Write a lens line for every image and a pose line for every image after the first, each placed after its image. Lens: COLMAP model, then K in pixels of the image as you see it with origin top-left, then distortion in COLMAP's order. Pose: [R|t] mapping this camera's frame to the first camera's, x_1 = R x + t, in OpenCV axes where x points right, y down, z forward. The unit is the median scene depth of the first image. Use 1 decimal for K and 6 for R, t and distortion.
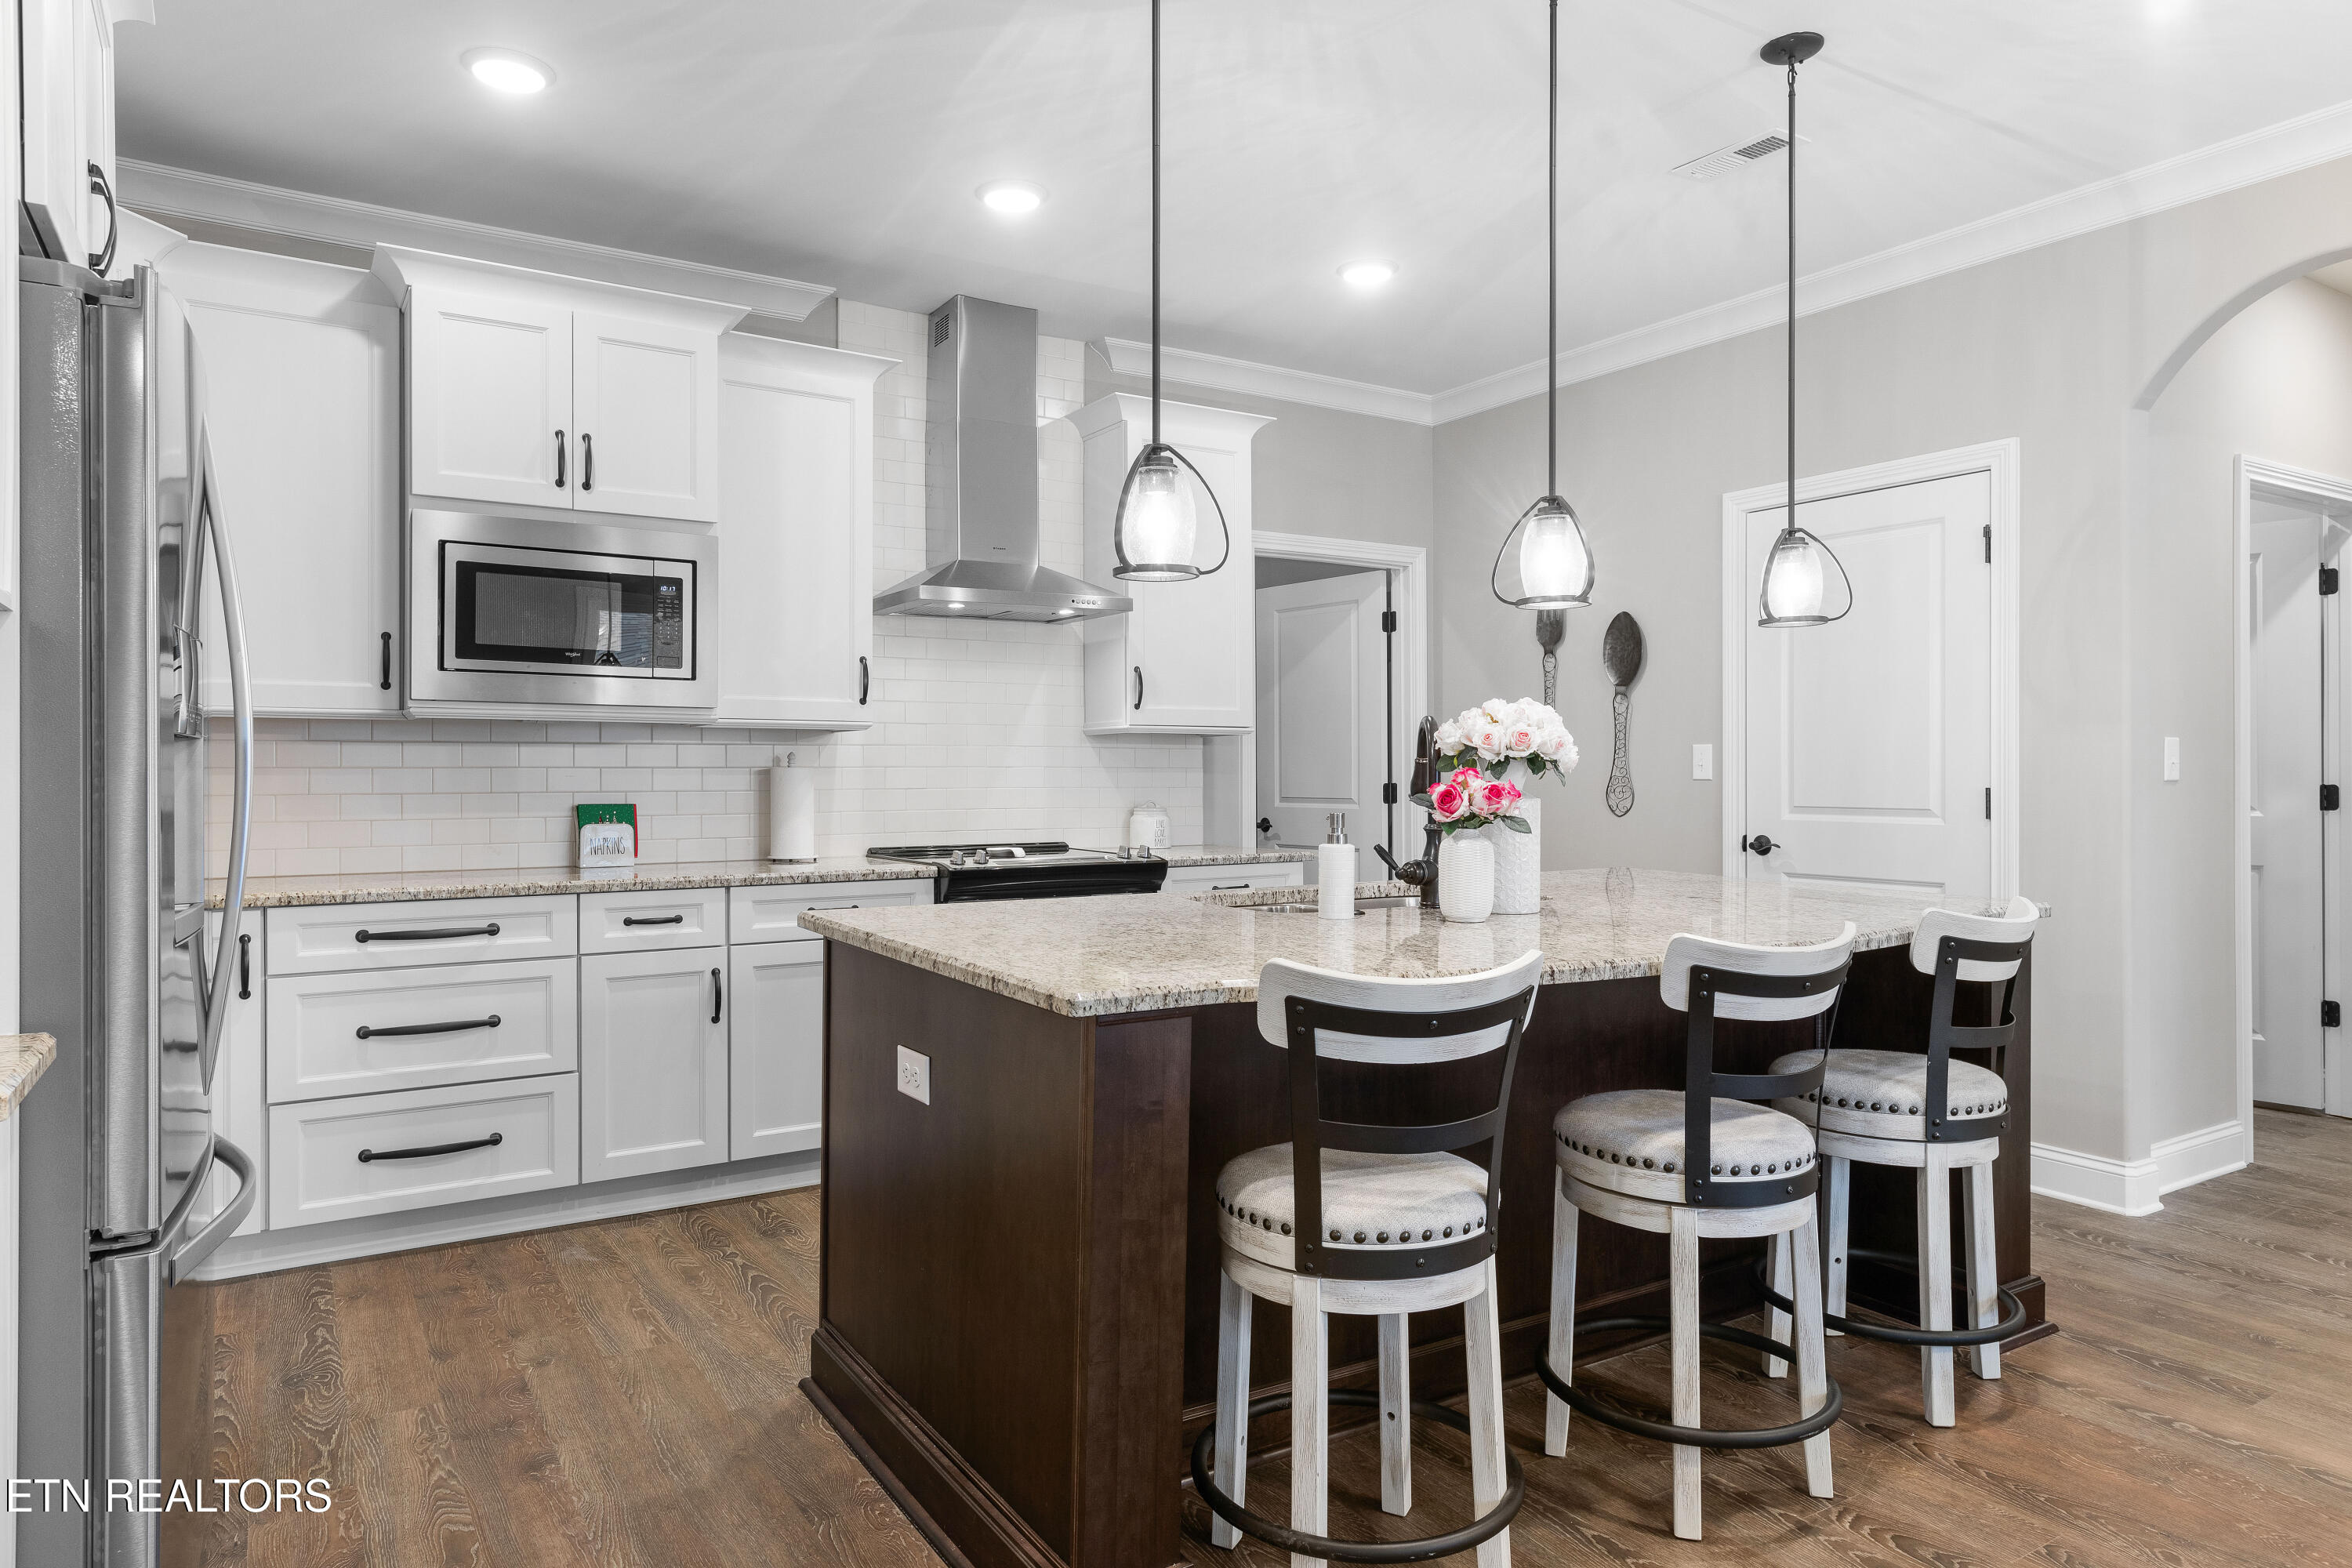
lens RADIAL K [[1455.1, 0, 1147.8], [0, 1455.1, 787.1], [0, 0, 1]] dist [0.003267, -0.000033]
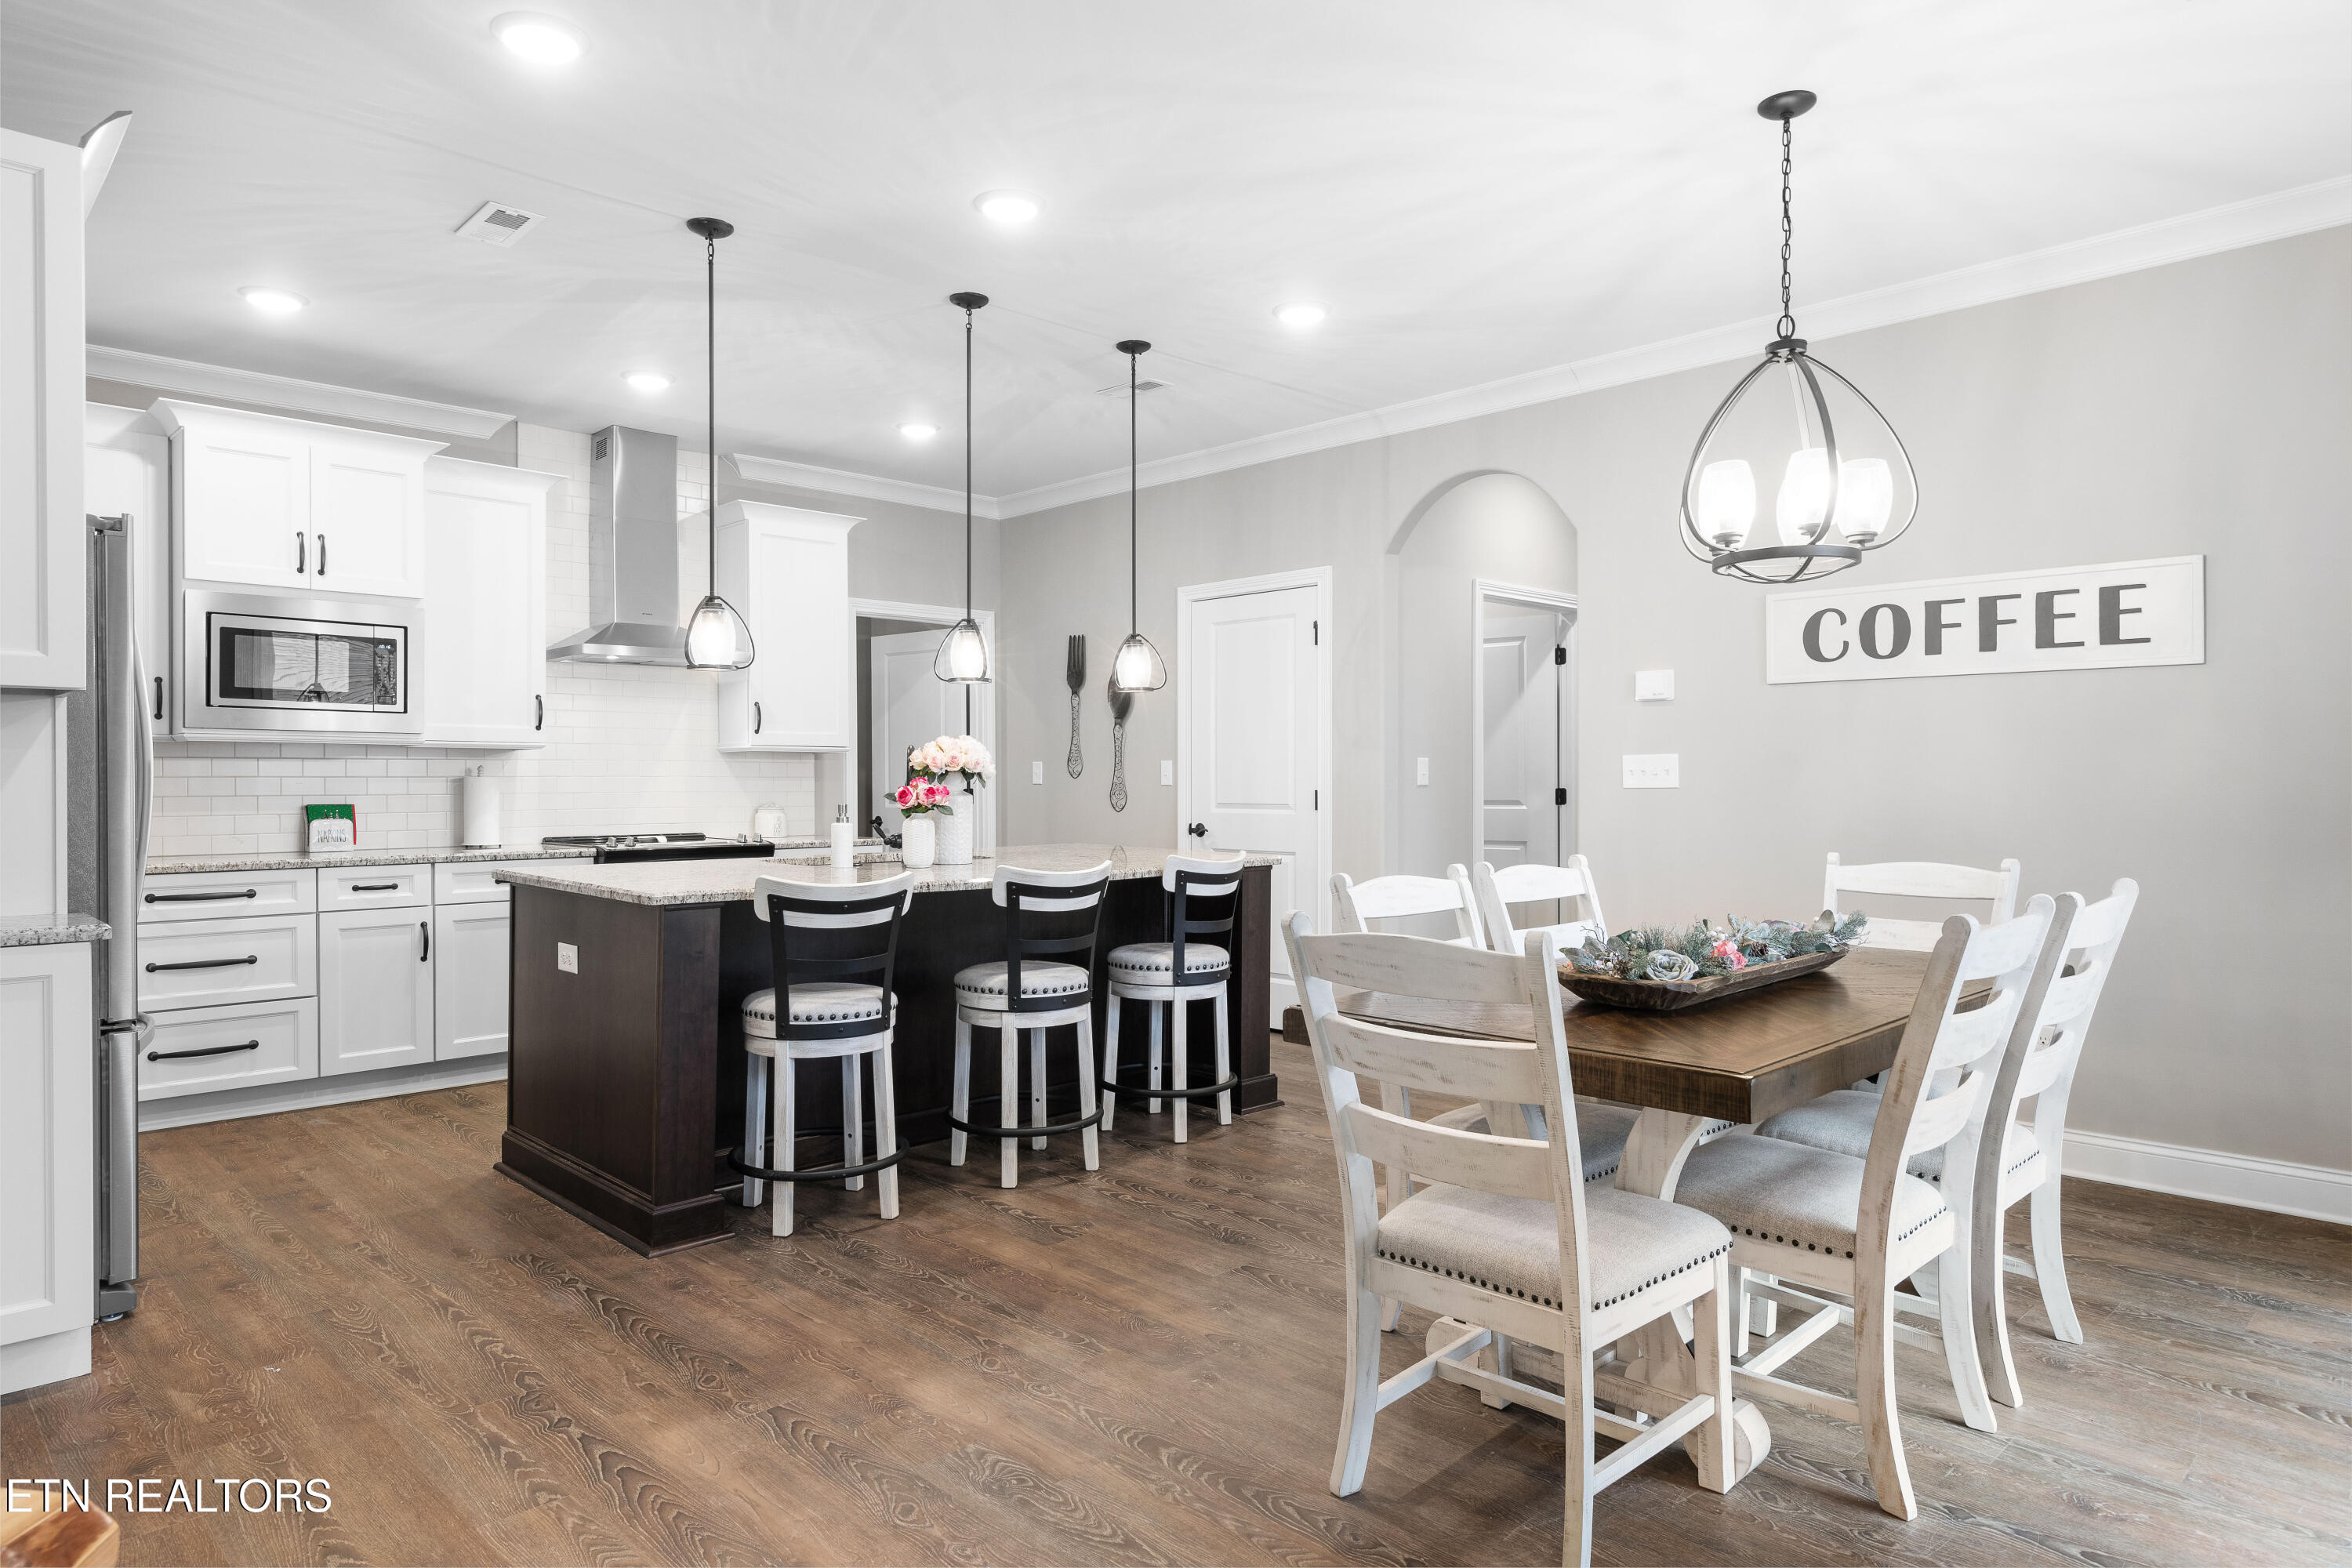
lens RADIAL K [[1455.1, 0, 1185.4], [0, 1455.1, 794.9], [0, 0, 1]] dist [0.003267, -0.000033]
pose [[0.975591, -0.002592, 0.219579, 0.107798], [0.002746, 0.999996, -0.000394, 0.006282], [-0.219577, 0.000987, 0.975595, -0.519516]]
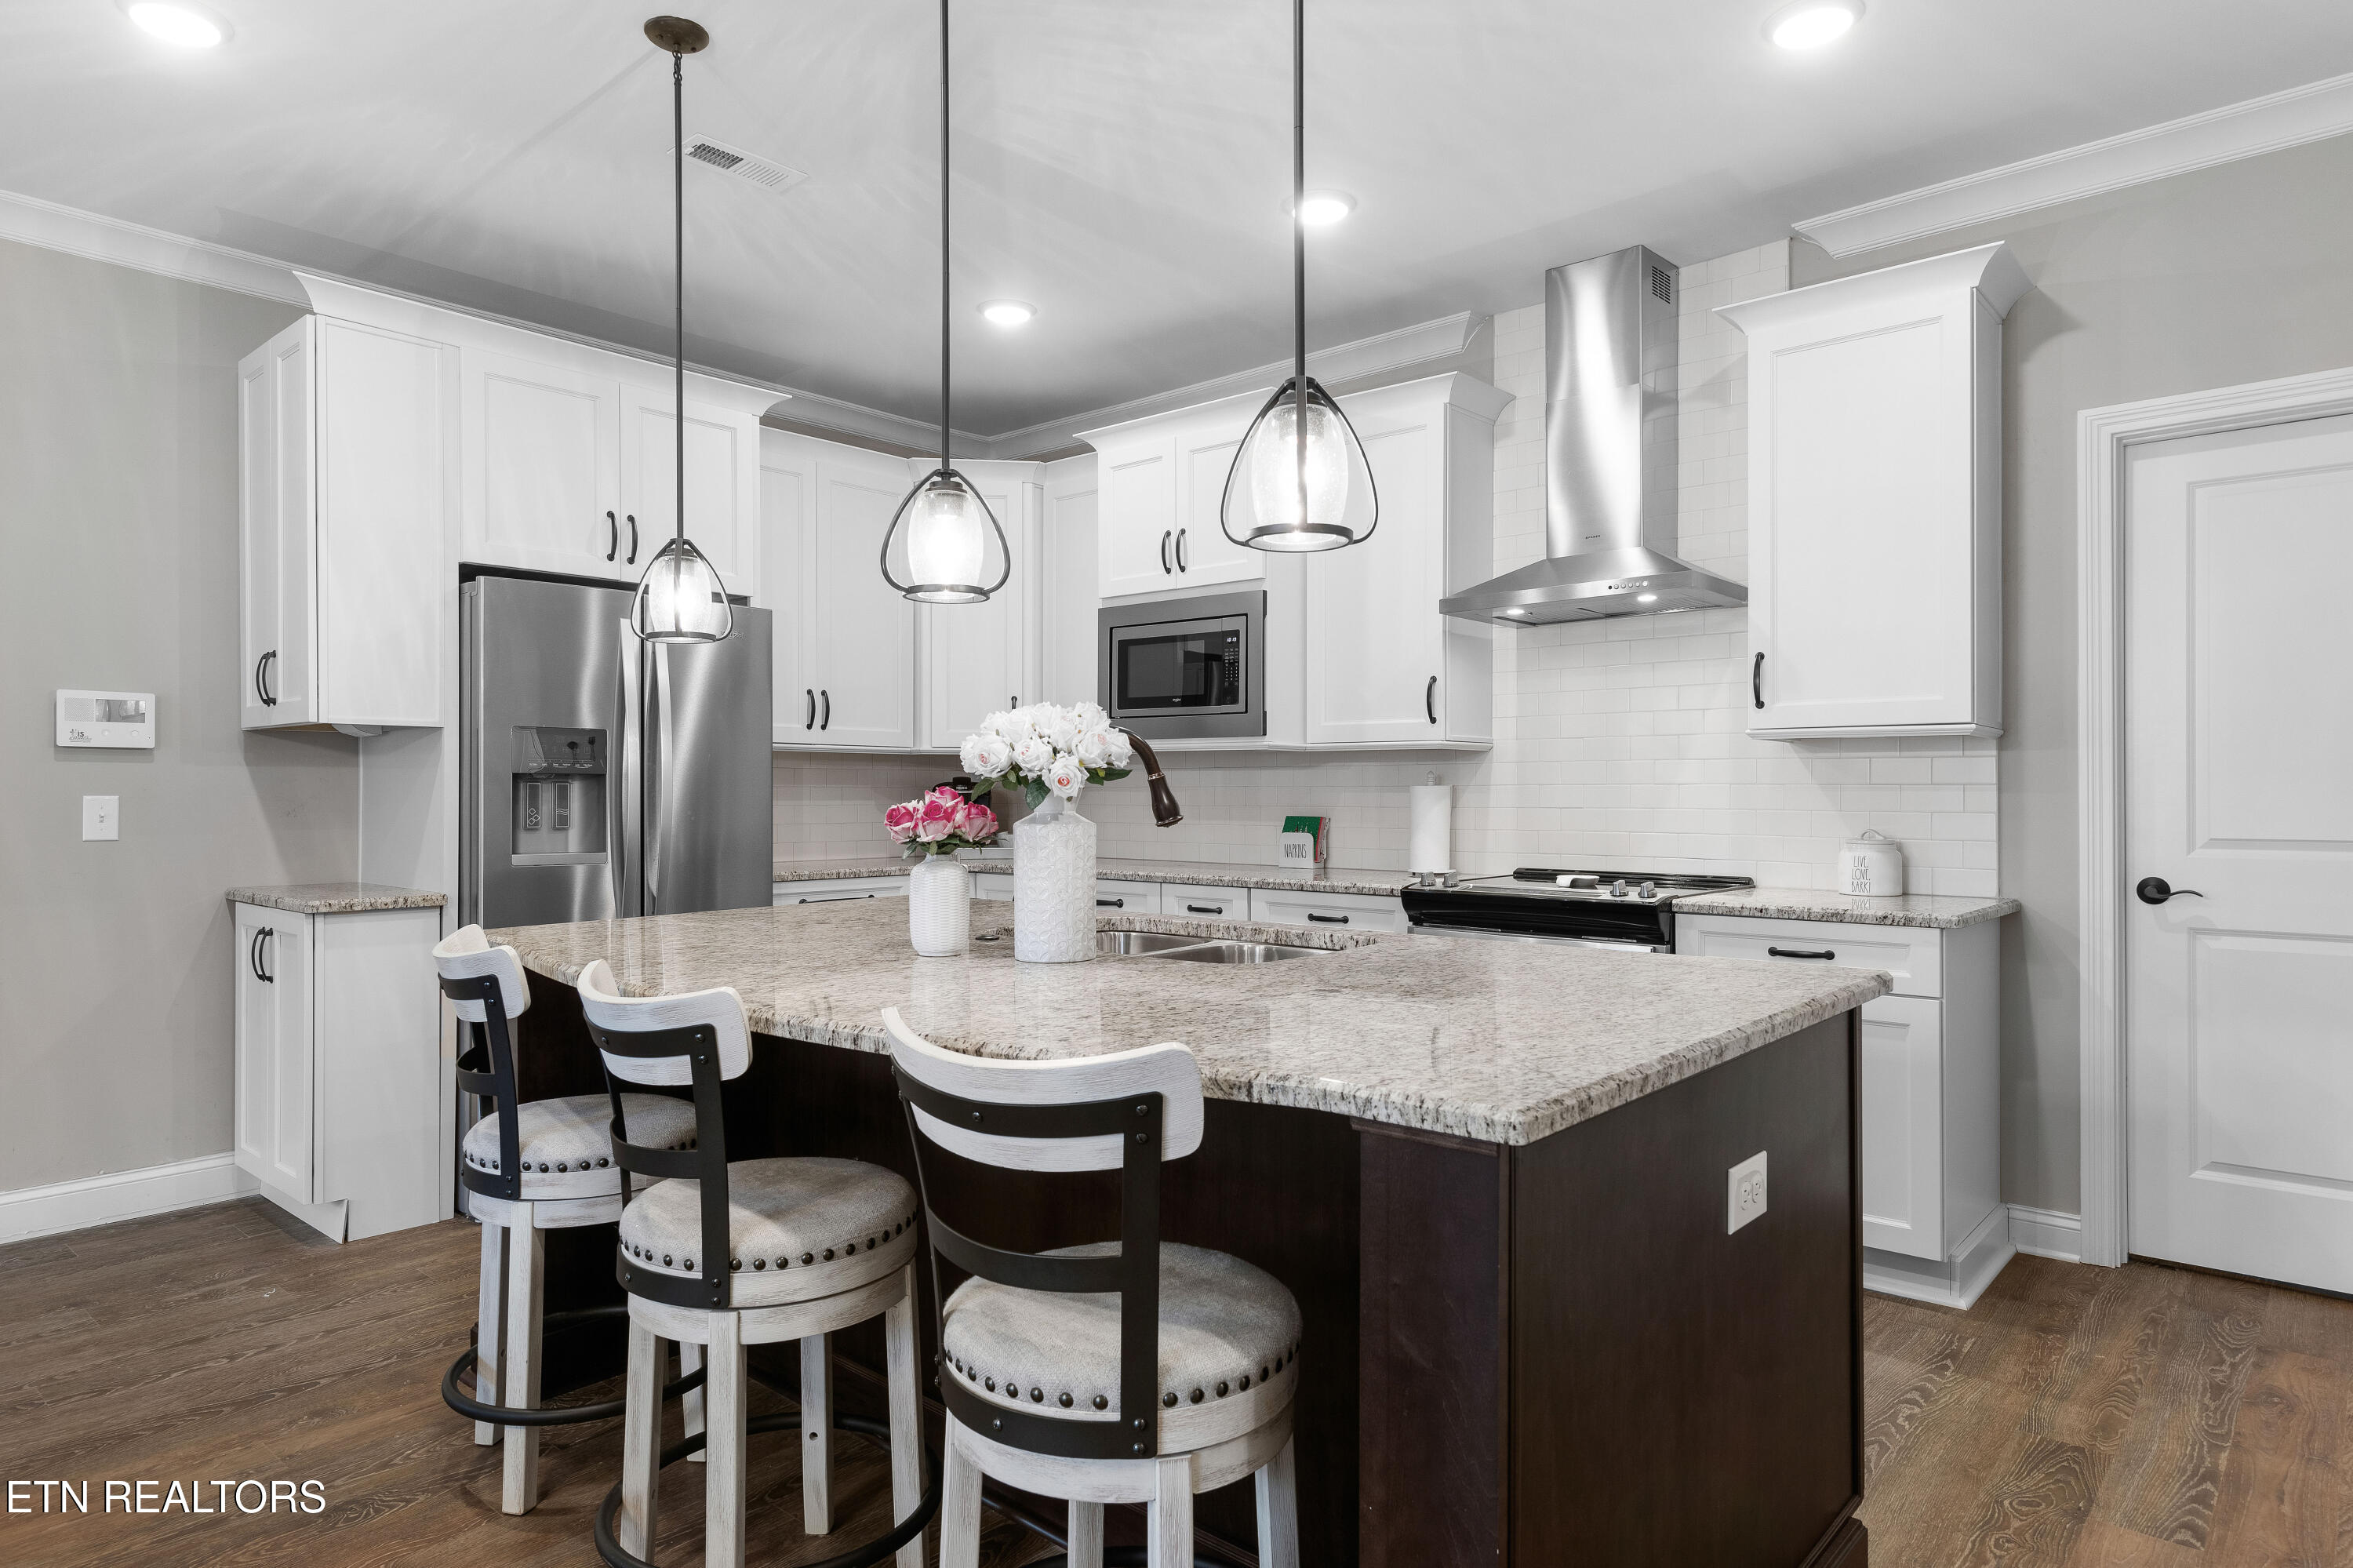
lens RADIAL K [[1384.3, 0, 1151.4], [0, 1384.3, 784.9], [0, 0, 1]] dist [0.005611, 0.002557]
pose [[0.261656, -0.003385, -0.965155, 0.786964], [-0.010433, 0.999926, -0.006335, -0.006841], [0.965105, 0.011727, 0.261601, 0.650439]]
